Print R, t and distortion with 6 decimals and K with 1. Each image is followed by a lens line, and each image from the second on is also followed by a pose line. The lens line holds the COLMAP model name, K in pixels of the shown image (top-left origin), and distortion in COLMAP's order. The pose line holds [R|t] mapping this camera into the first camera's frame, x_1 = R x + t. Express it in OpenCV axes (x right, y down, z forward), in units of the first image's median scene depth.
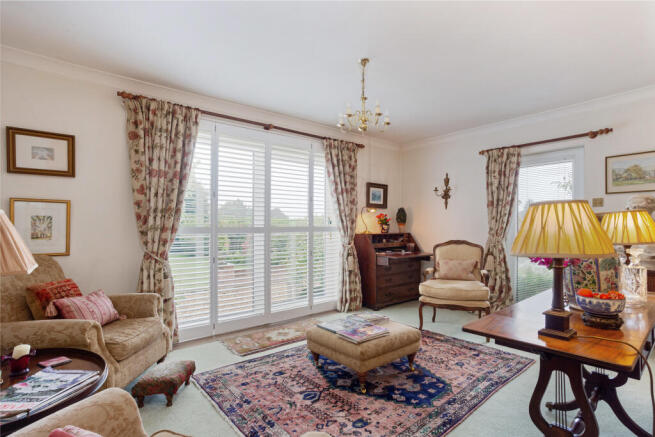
lens RADIAL K [[329.3, 0, 324.0], [0, 329.3, 222.6], [0, 0, 1]] dist [-0.017787, 0.002740]
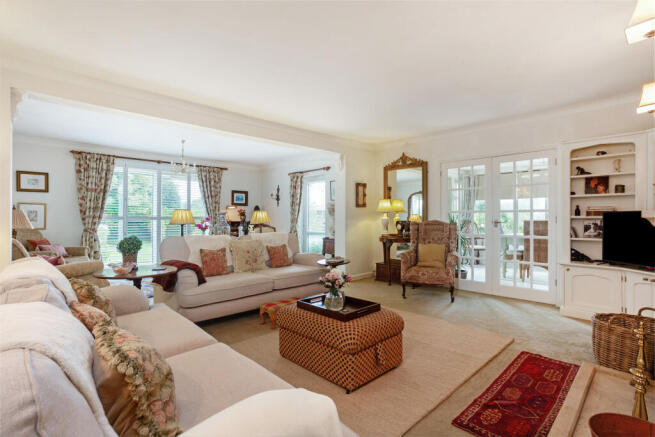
lens RADIAL K [[329.3, 0, 331.4], [0, 329.3, 216.2], [0, 0, 1]] dist [-0.017787, 0.002740]
pose [[0.998864, 0.001159, 0.047647, 0.878181], [-0.001264, 0.999997, 0.002172, 0.007081], [-0.047644, -0.002230, 0.998862, -1.084911]]
